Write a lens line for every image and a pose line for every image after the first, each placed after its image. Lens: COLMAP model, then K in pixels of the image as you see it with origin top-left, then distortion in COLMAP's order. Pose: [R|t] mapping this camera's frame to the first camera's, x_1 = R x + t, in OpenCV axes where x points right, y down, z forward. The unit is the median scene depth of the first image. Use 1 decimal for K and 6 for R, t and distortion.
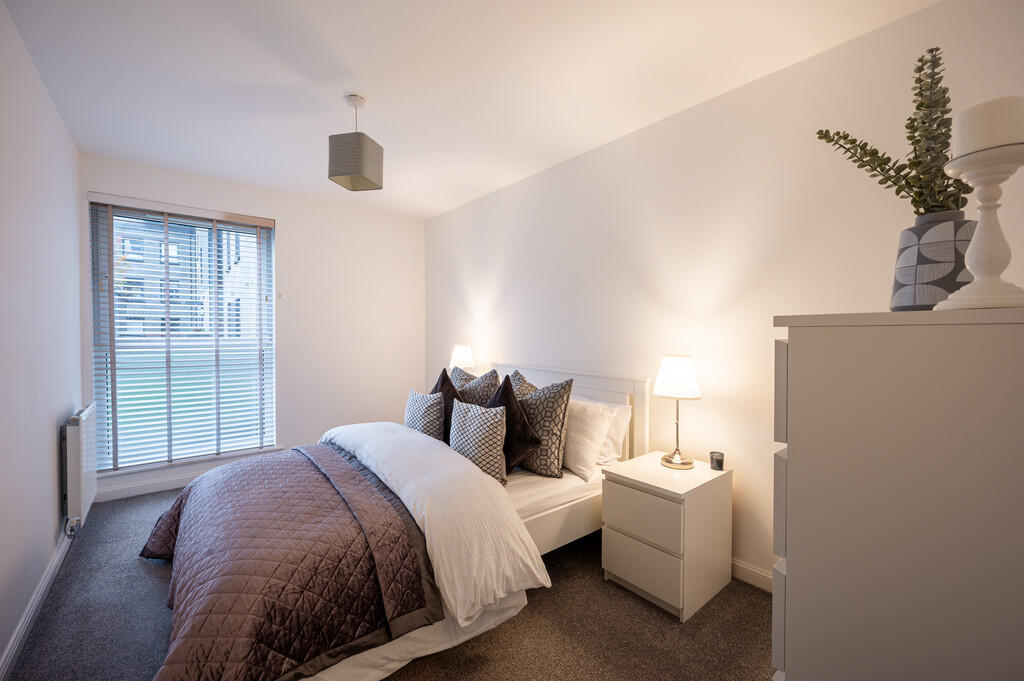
lens RADIAL K [[410.0, 0, 513.0], [0, 410.0, 341.9], [0, 0, 1]] dist [-0.002175, 0.000625]
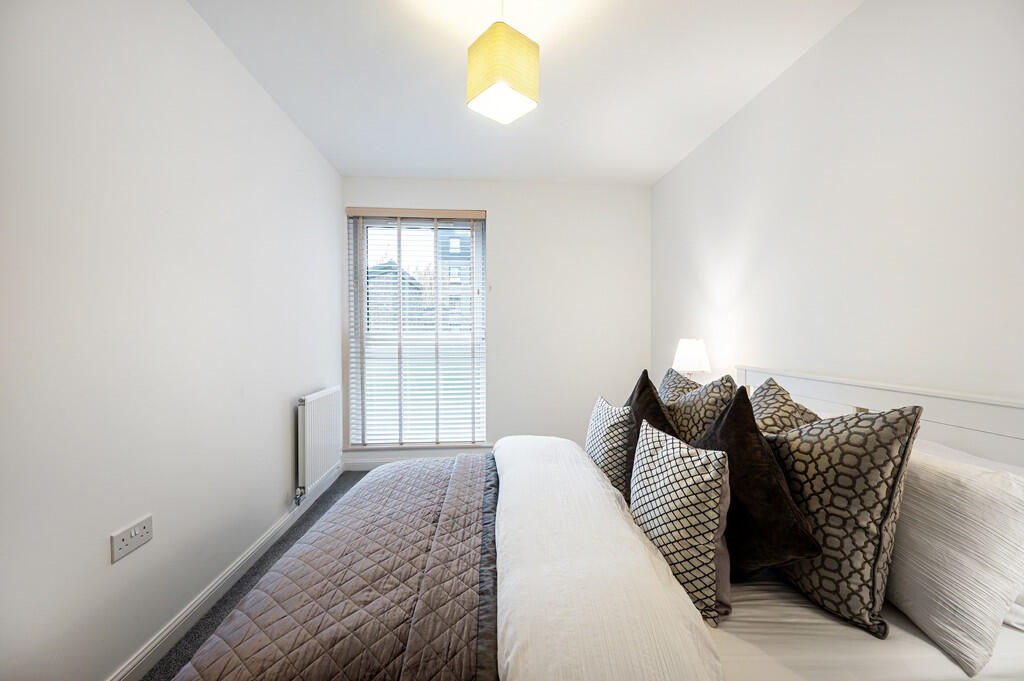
lens RADIAL K [[410.0, 0, 507.1], [0, 410.0, 343.9], [0, 0, 1]] dist [-0.002175, 0.000625]
pose [[0.816763, 0.007722, -0.576922, 0.042048], [-0.006888, 0.999970, 0.003632, 0.027901], [0.576932, 0.001008, 0.816791, 0.419236]]
